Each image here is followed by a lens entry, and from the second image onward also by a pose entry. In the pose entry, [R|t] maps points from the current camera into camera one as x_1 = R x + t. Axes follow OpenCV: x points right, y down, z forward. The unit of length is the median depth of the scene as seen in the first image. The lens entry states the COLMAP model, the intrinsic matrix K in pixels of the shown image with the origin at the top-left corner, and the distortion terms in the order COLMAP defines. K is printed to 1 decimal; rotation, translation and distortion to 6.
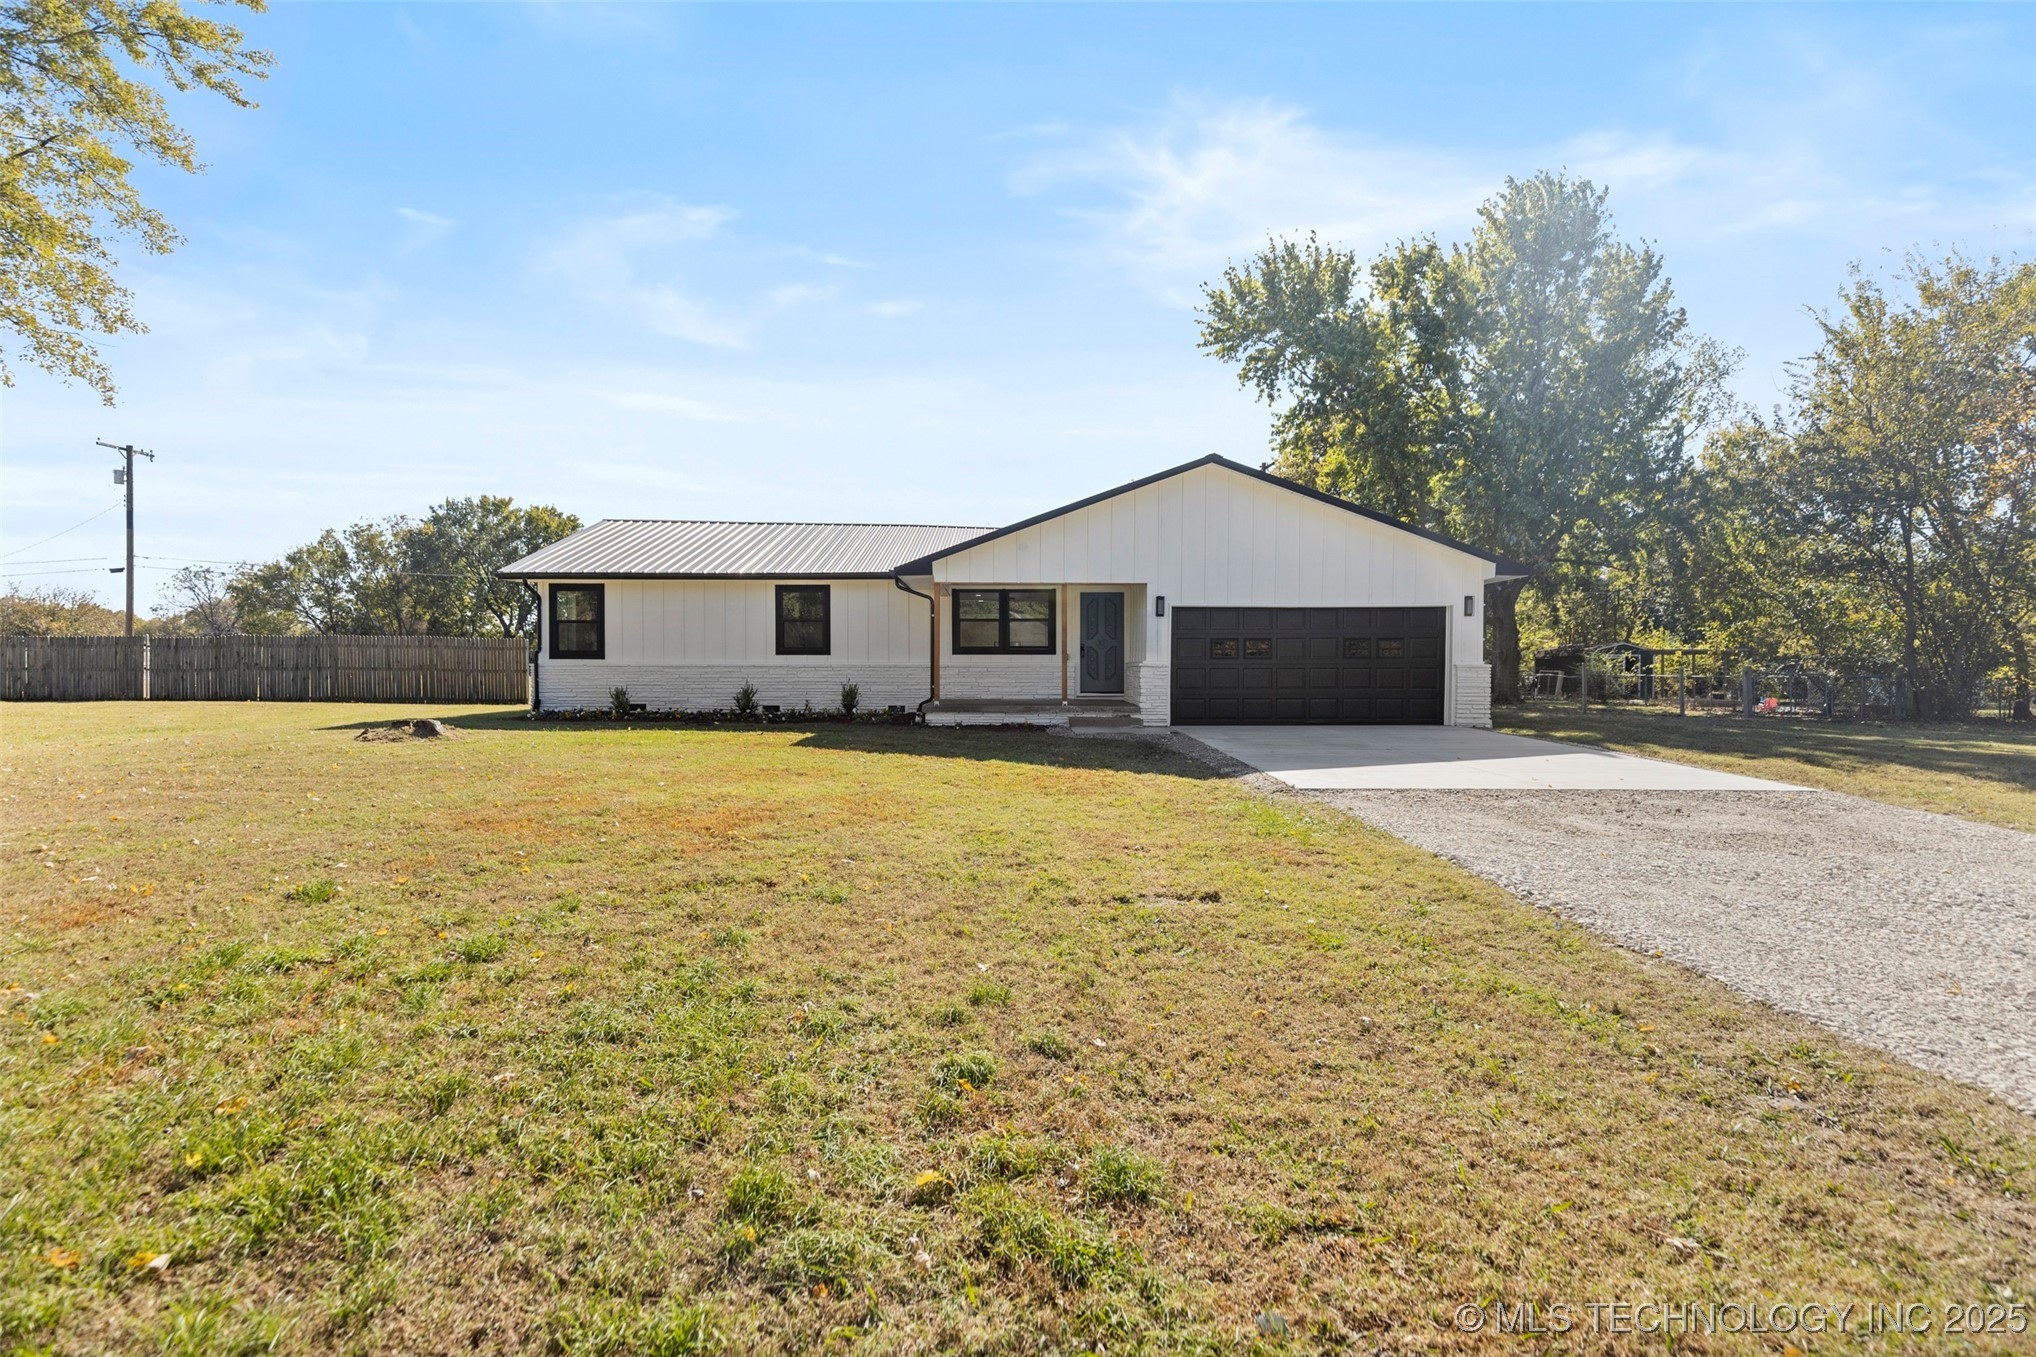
lens RADIAL K [[941.3, 0, 1012.9], [0, 941.3, 664.8], [0, 0, 1]] dist [0.025912, 0.000054]
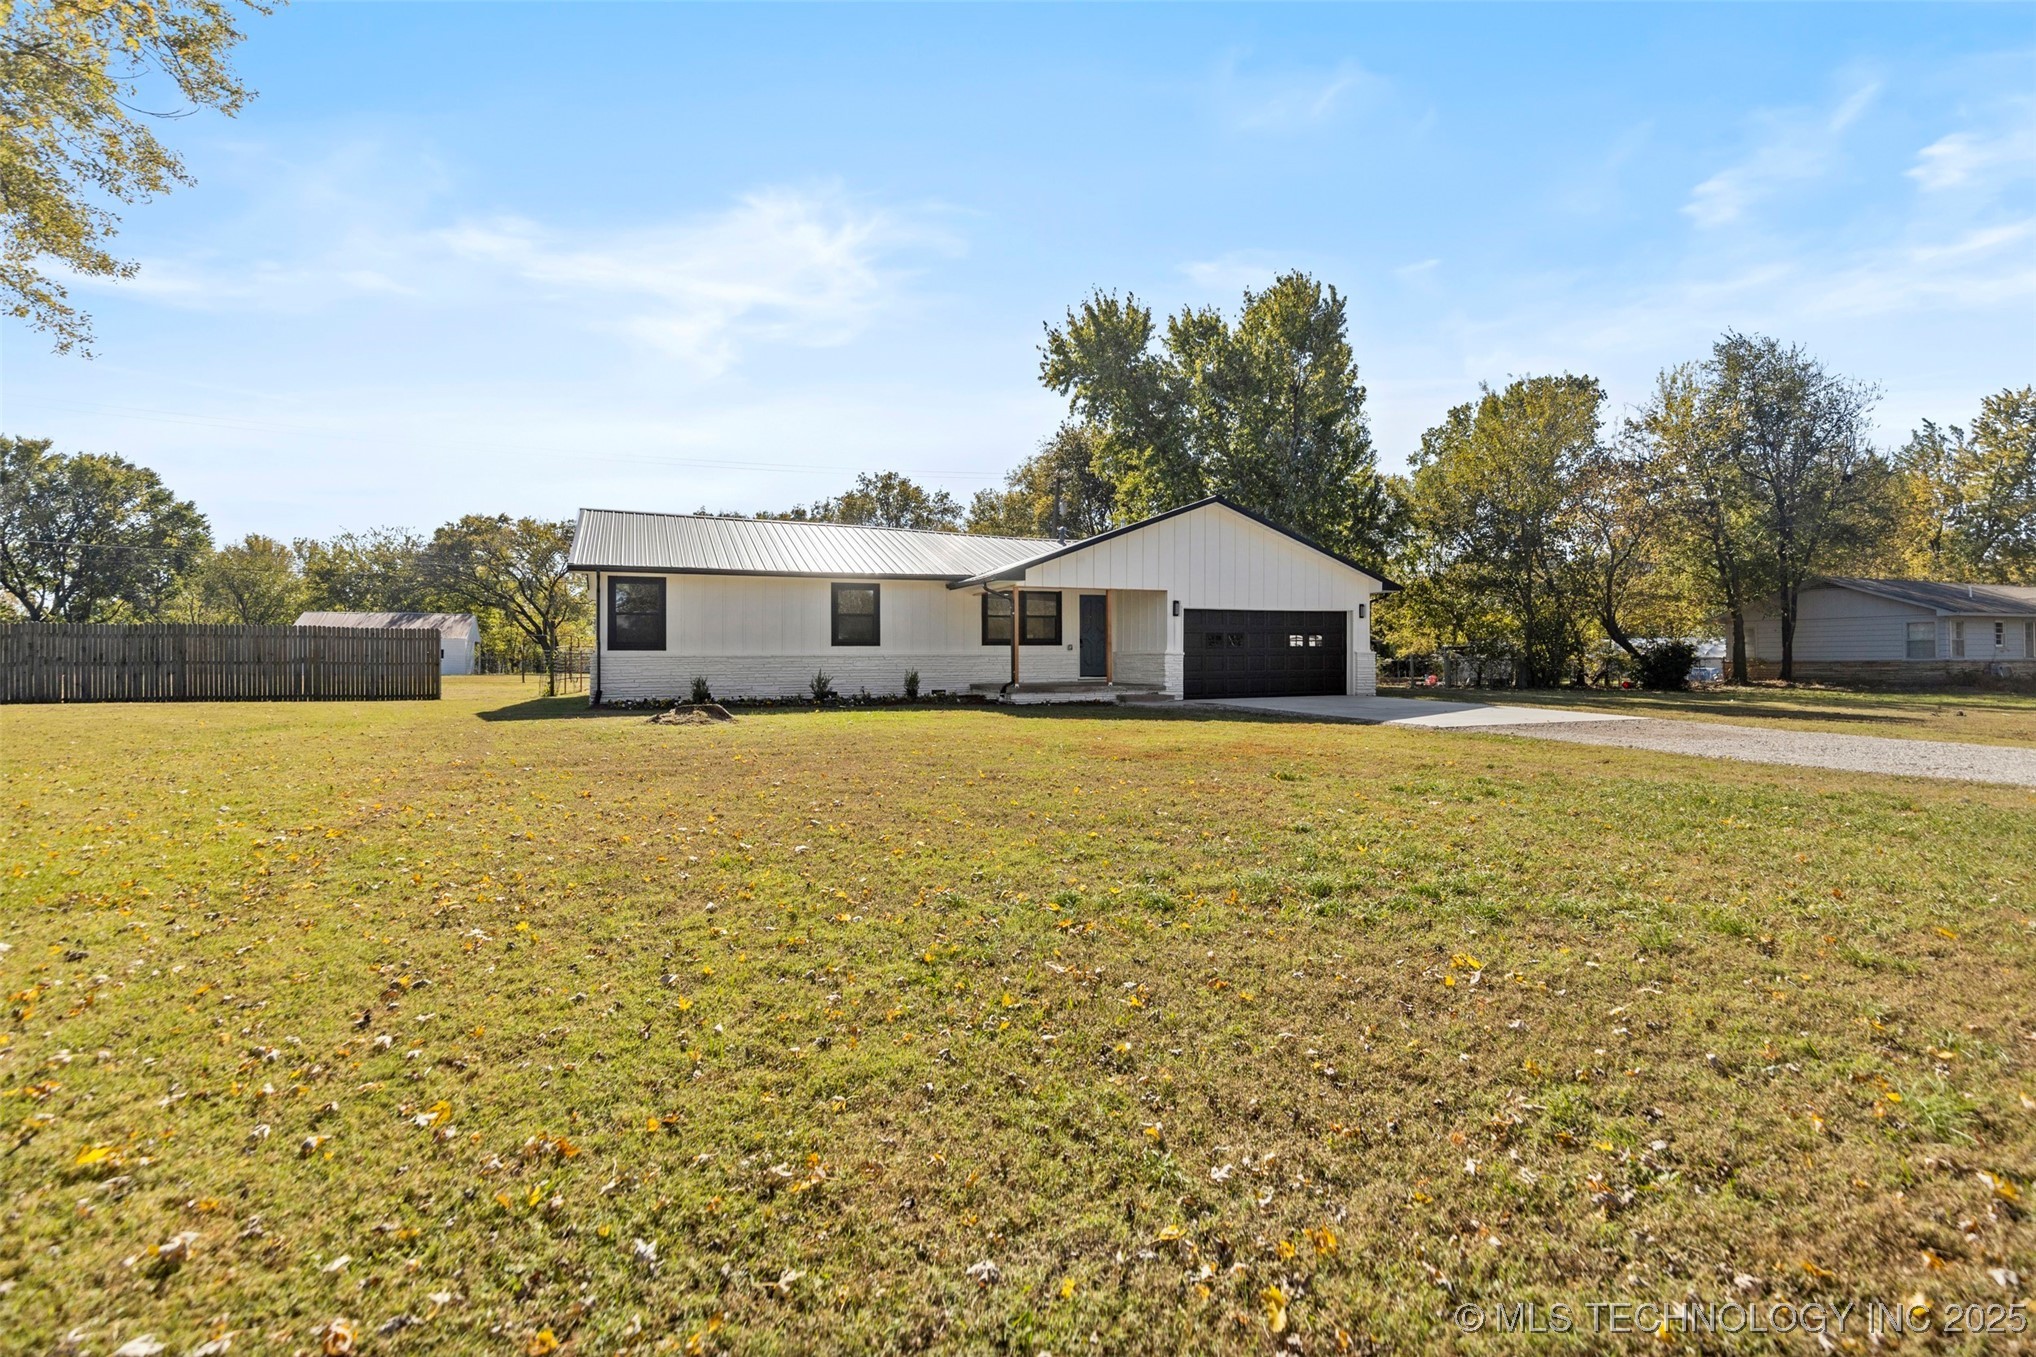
lens RADIAL K [[941.3, 0, 1012.9], [0, 941.3, 664.8], [0, 0, 1]] dist [0.025912, 0.000054]
pose [[0.928832, -0.008548, 0.370403, -0.463130], [0.004085, 0.999909, 0.012831, -0.001732], [-0.370479, -0.010405, 0.928782, -0.105495]]
